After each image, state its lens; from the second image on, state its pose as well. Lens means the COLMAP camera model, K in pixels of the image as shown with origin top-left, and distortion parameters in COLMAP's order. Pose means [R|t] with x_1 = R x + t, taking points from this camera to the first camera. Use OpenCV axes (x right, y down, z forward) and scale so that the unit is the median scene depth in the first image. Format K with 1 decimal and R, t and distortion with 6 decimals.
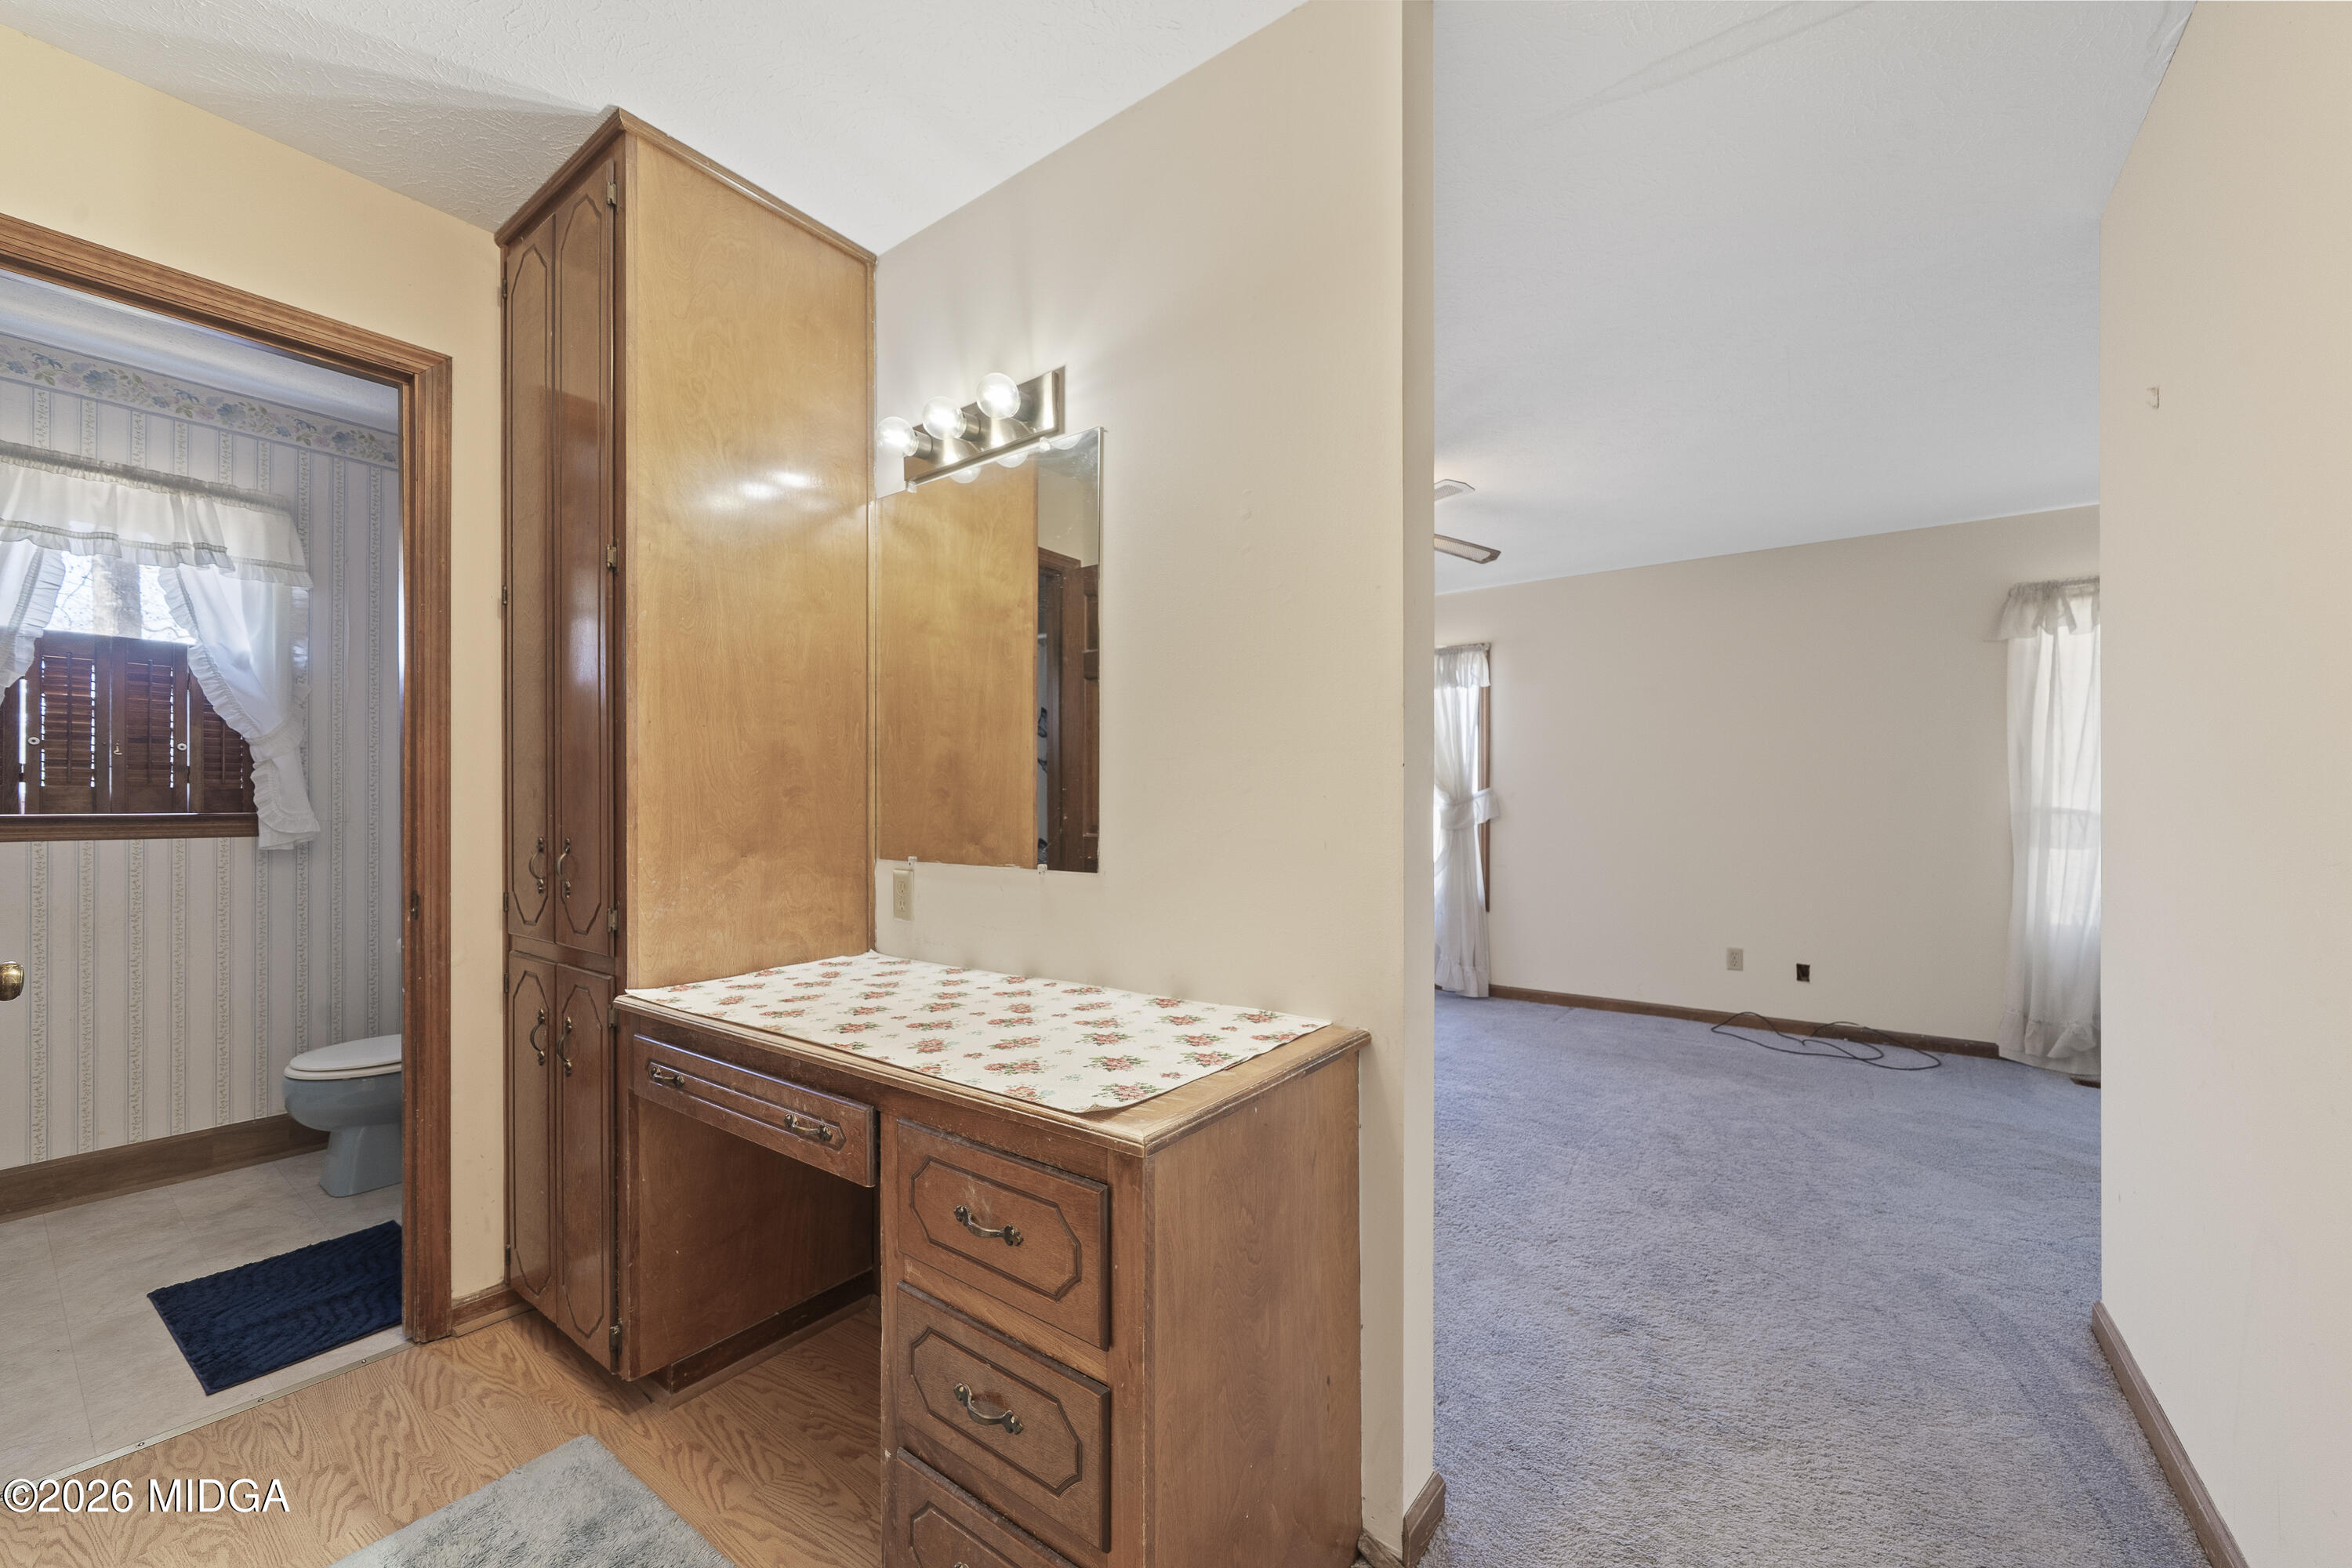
lens RADIAL K [[906.0, 0, 1213.3], [0, 906.0, 813.4], [0, 0, 1]] dist [-0.005881, 0.000470]
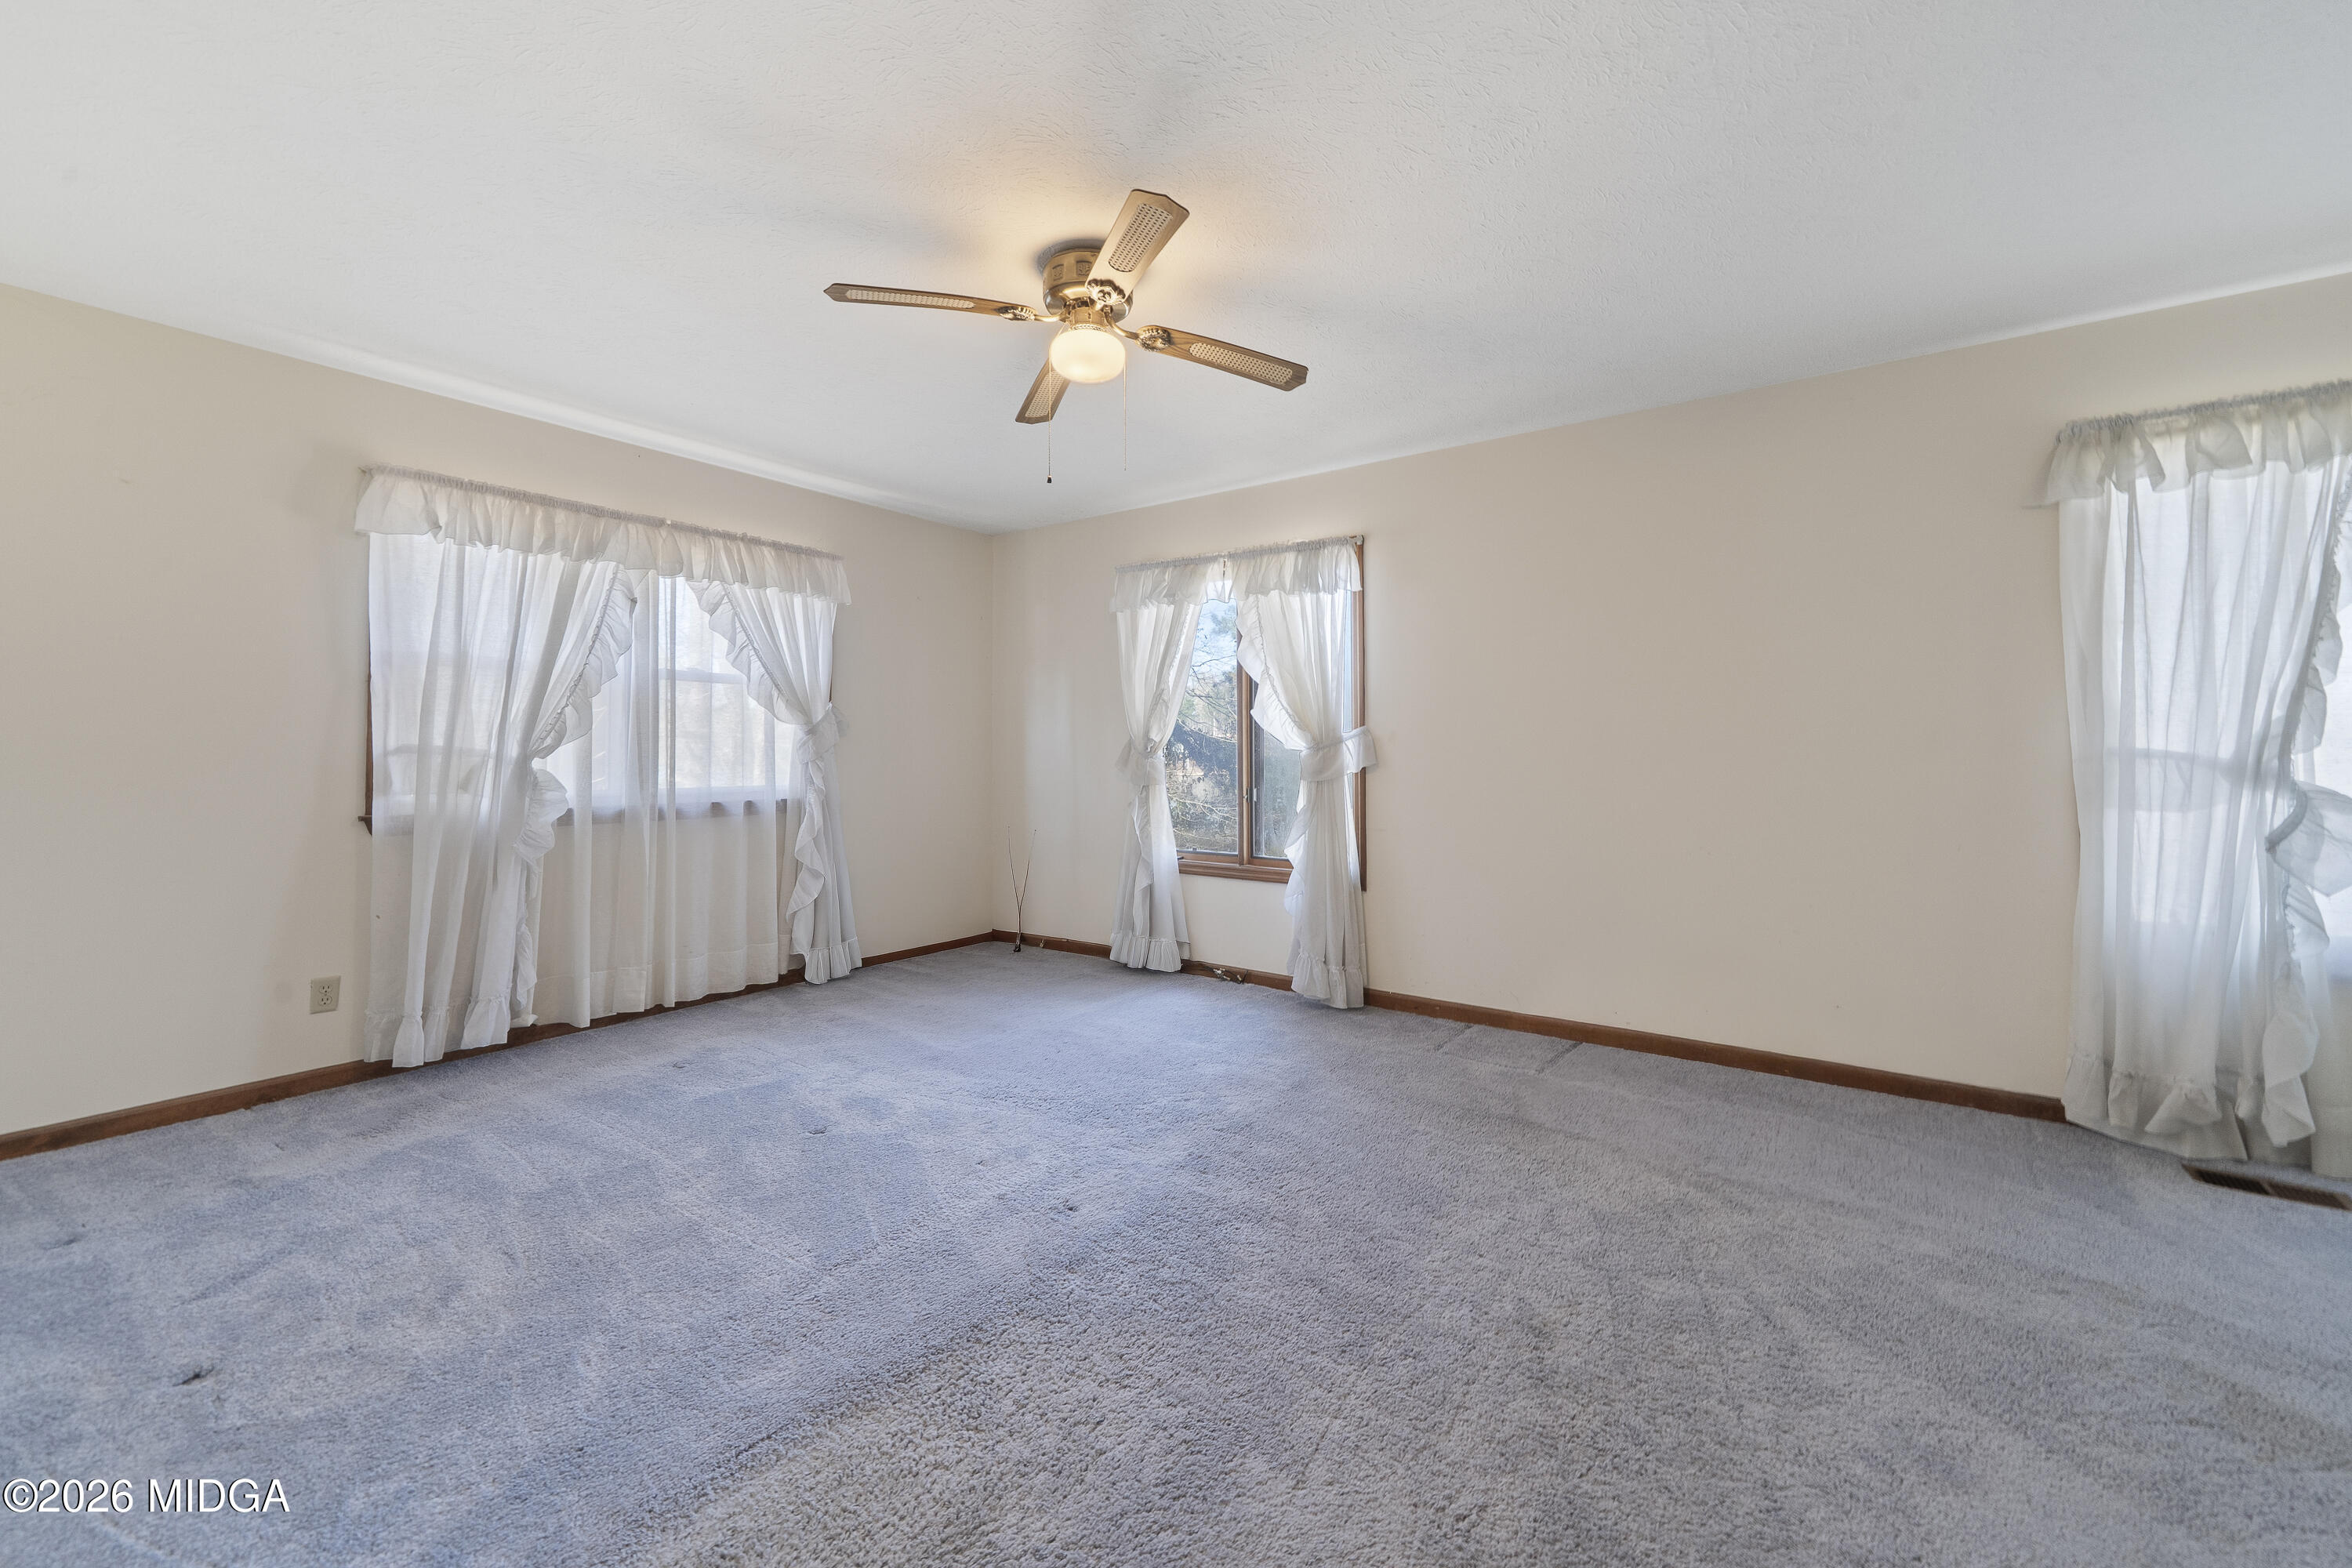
lens RADIAL K [[906.0, 0, 1222.4], [0, 906.0, 731.7], [0, 0, 1]] dist [-0.005881, 0.000470]
pose [[0.999915, -0.002601, 0.012789, 0.243350], [0.003014, 0.999470, -0.032406, 0.000621], [-0.012698, 0.032441, 0.999393, 0.338883]]
